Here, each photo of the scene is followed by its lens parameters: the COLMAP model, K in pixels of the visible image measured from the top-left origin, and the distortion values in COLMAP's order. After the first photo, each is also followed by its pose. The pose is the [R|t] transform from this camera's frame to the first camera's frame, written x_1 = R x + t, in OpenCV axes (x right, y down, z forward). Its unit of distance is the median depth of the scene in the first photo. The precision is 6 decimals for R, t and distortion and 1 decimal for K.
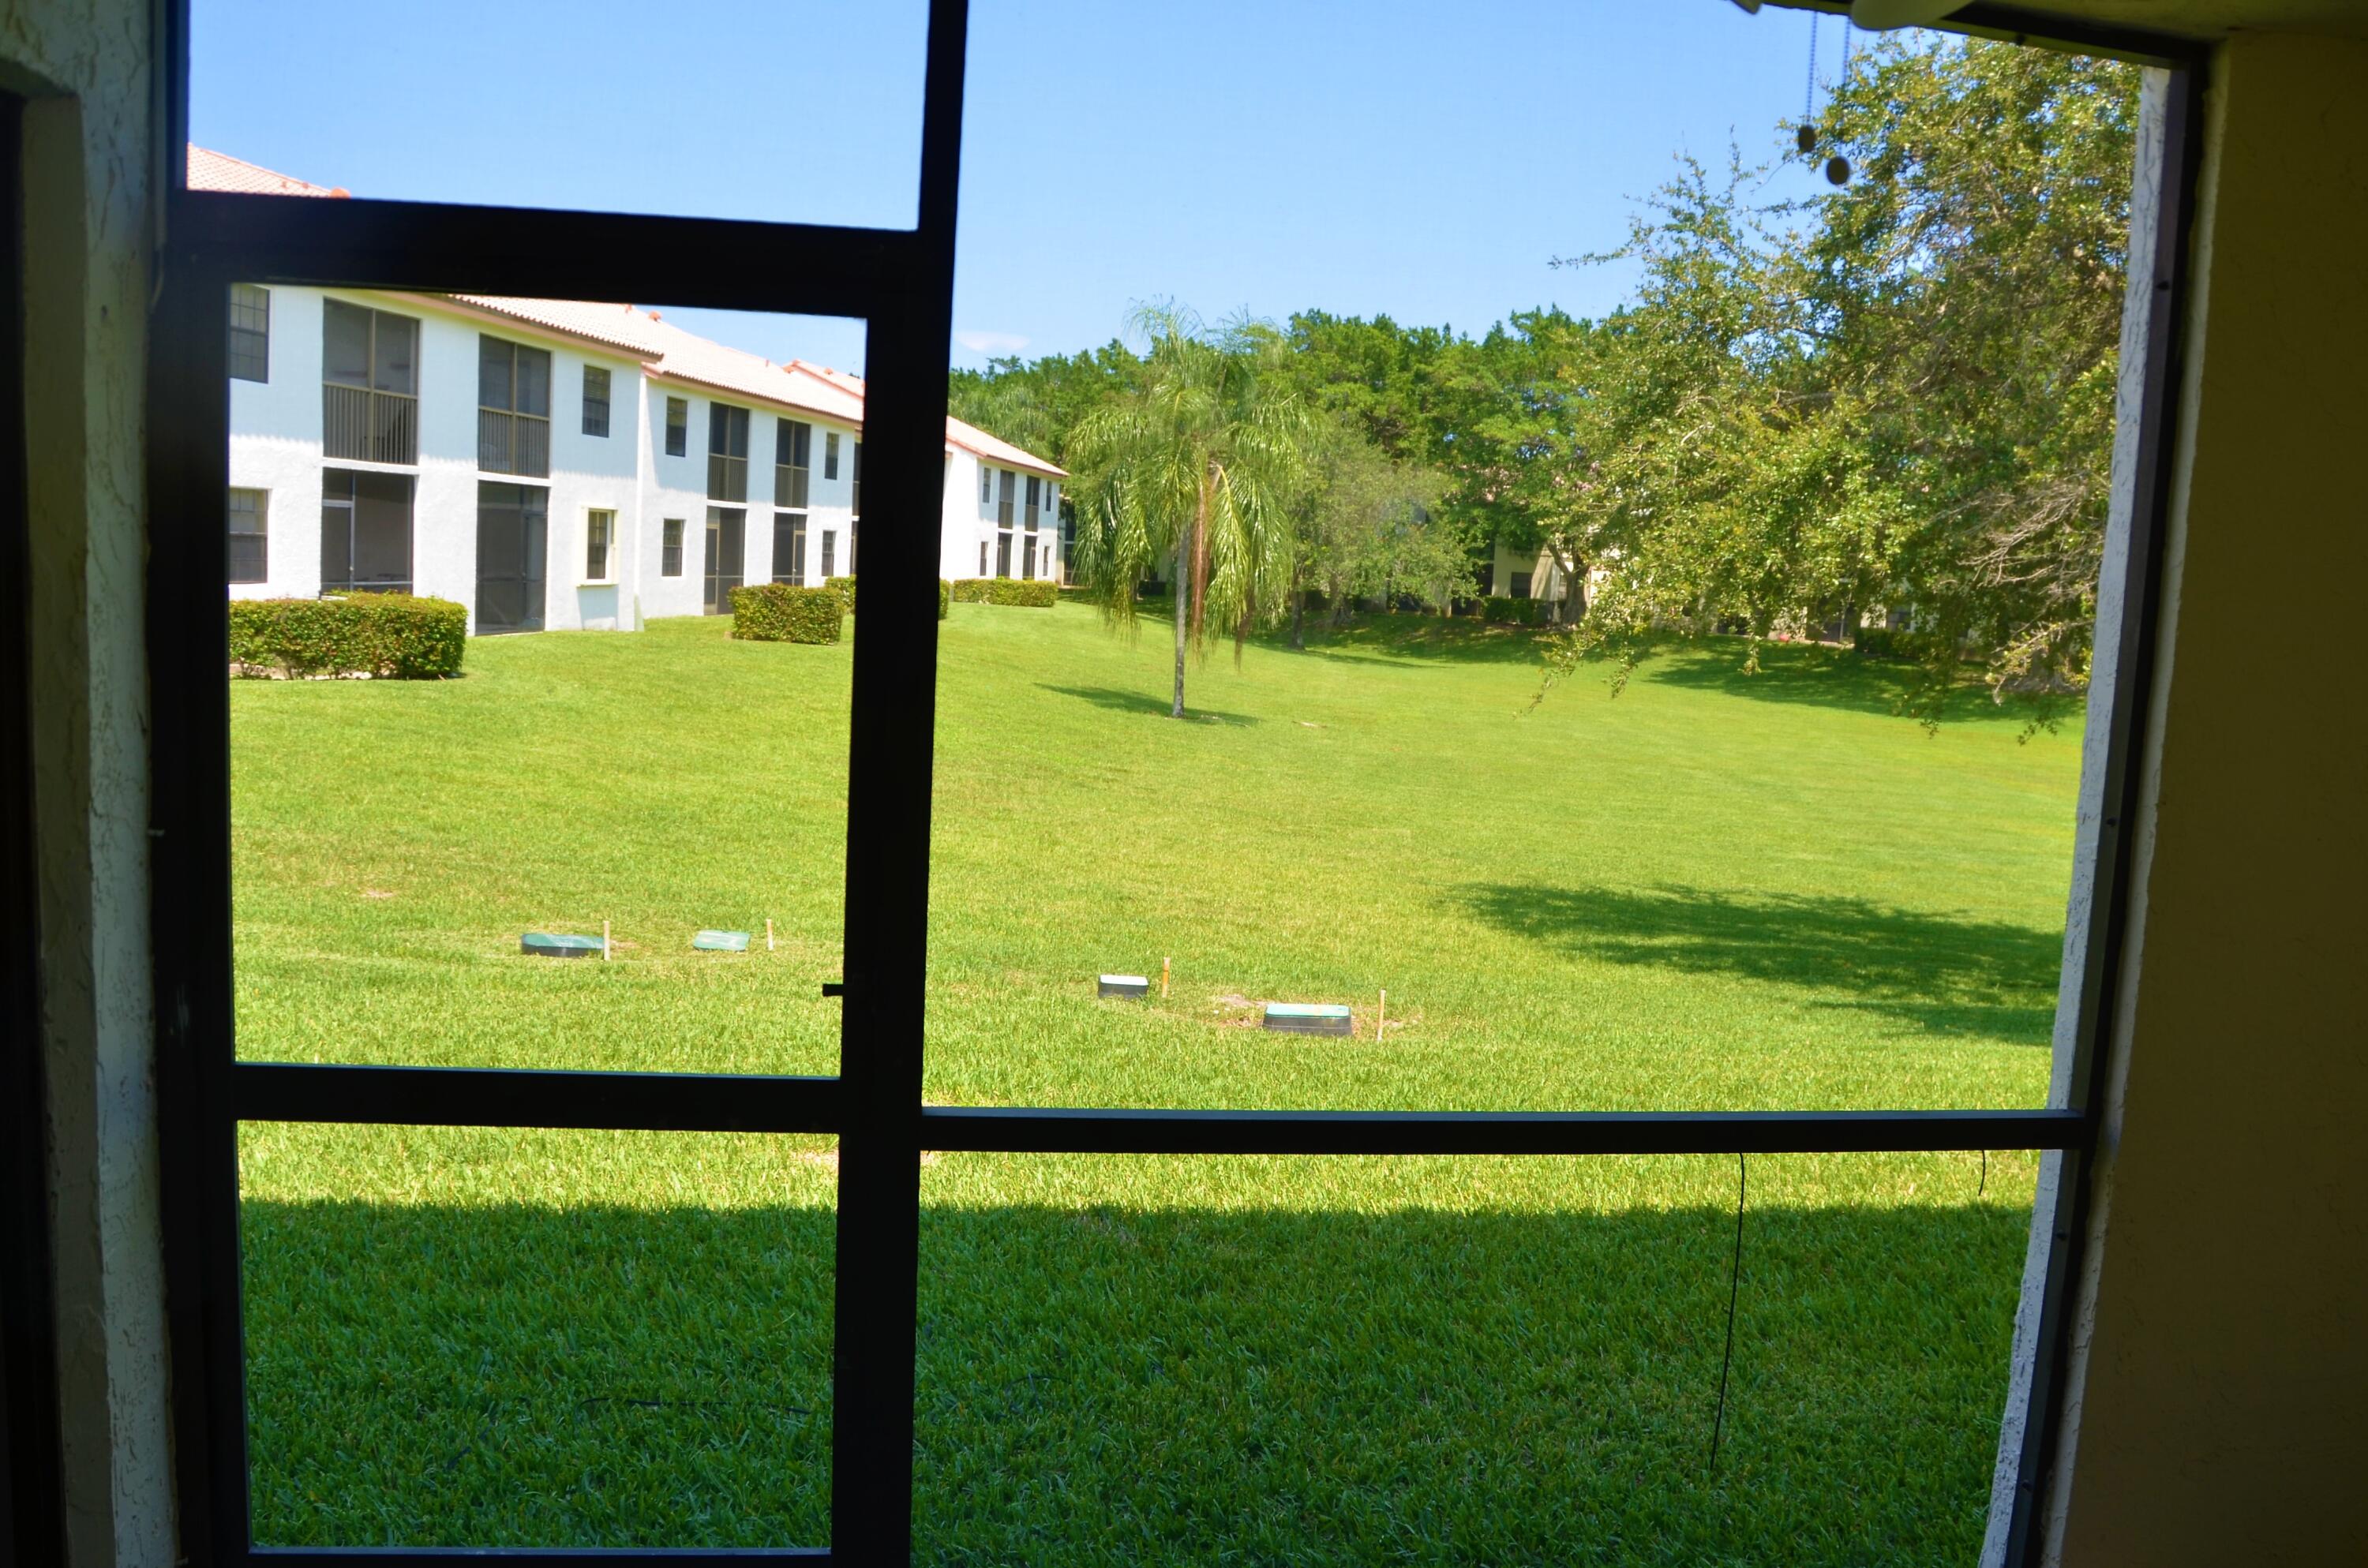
lens RADIAL K [[1823.5, 0, 1184.0], [0, 1823.5, 784.0], [0, 0, 1]] dist [-0.130731, 0.007570]
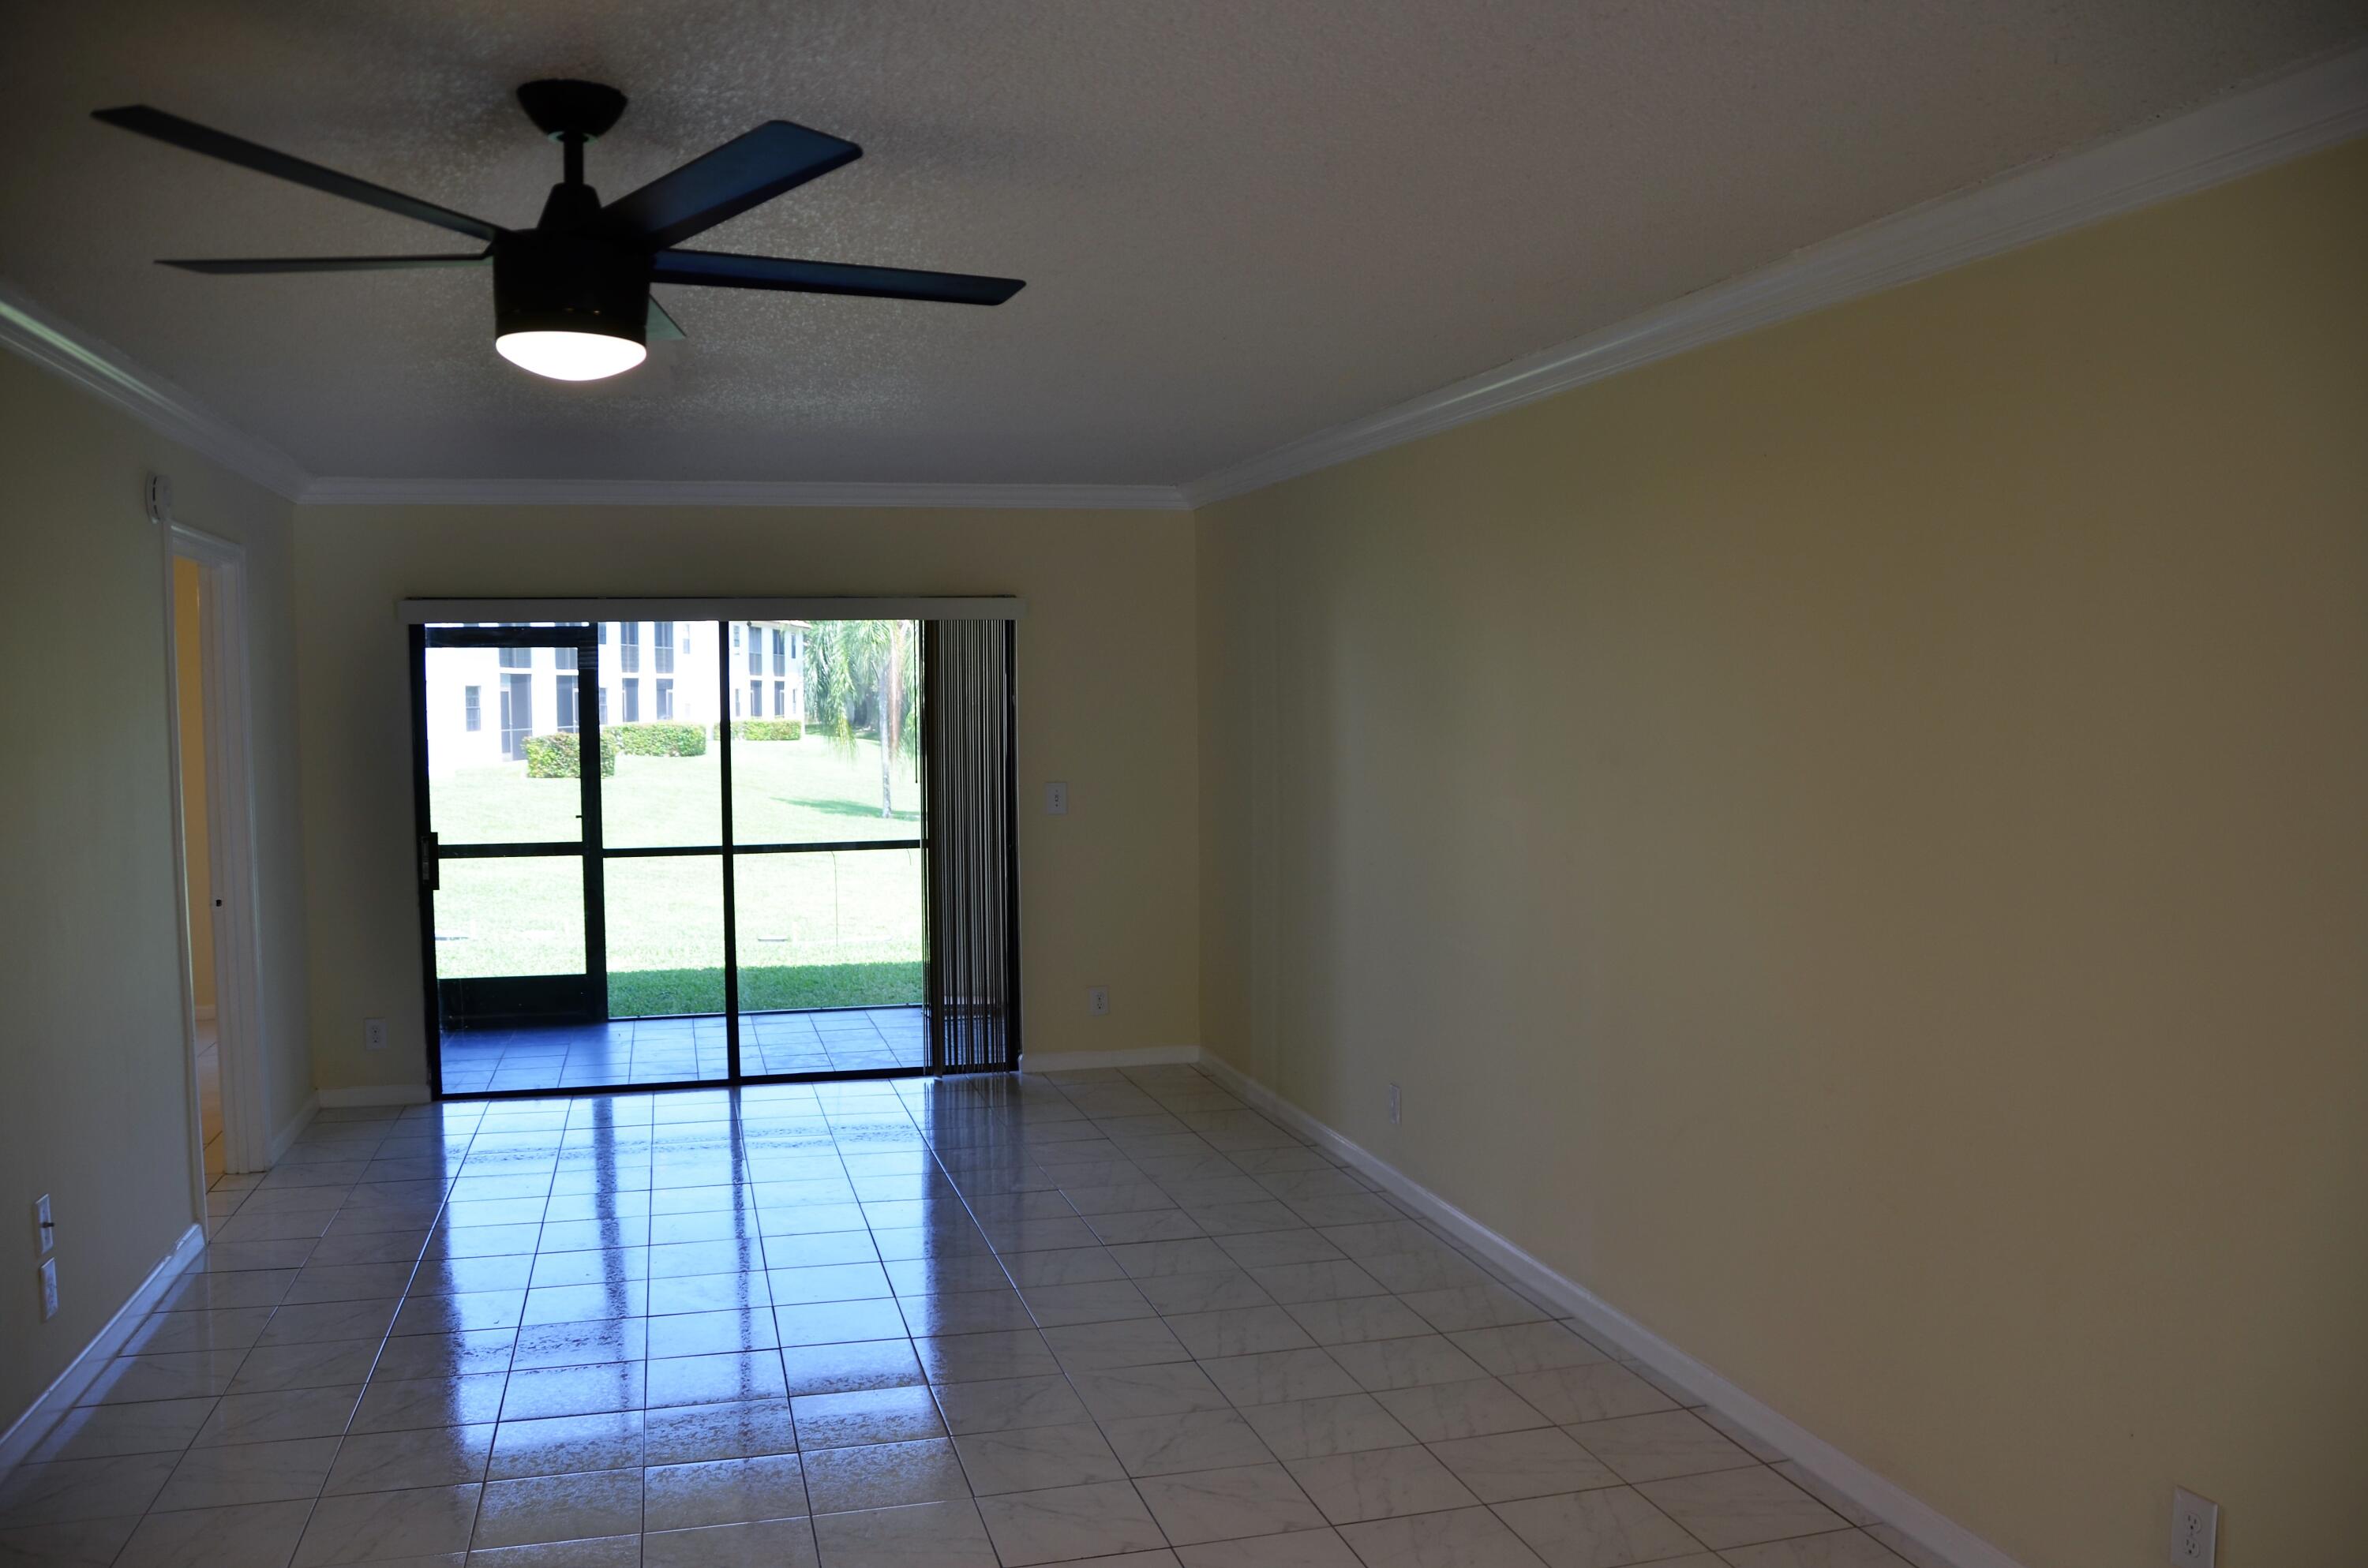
lens RADIAL K [[1899.7, 0, 1220.1], [0, 1899.7, 836.0], [0, 0, 1]] dist [-0.140048, 0.096871]
pose [[0.991308, -0.065620, 0.114031, 0.084390], [0.070375, 0.996789, -0.038184, 0.047273], [-0.111159, 0.045877, 0.992743, -0.372974]]
